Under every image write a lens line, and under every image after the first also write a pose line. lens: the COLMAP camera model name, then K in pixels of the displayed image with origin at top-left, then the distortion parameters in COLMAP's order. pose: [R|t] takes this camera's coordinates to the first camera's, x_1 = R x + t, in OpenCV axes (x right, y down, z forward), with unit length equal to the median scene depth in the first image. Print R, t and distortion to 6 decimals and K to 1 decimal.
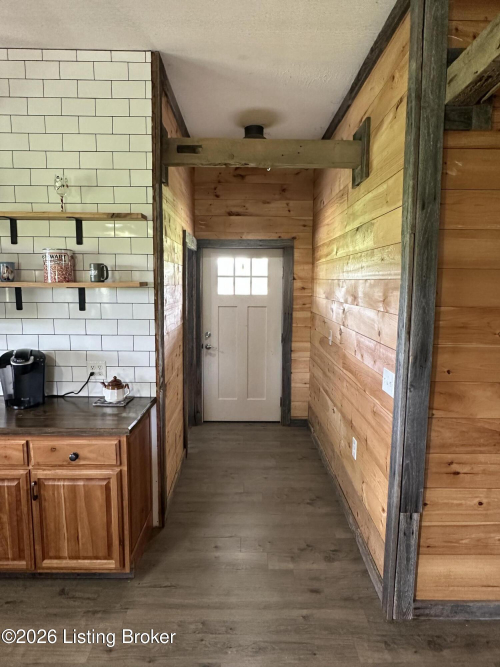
lens RADIAL K [[432.8, 0, 247.8], [0, 432.8, 334.2], [0, 0, 1]] dist [-0.007532, -0.000225]
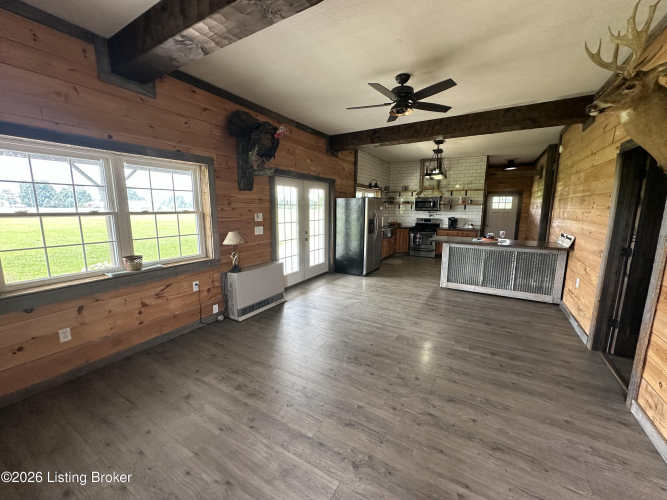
lens RADIAL K [[266.9, 0, 330.5], [0, 266.9, 247.7], [0, 0, 1]] dist [-0.003917, 0.002181]
pose [[0.855222, 0.077105, -0.512494, -0.104322], [-0.063396, 0.997009, 0.044209, 0.316219], [0.514369, -0.005318, 0.857552, -2.213440]]
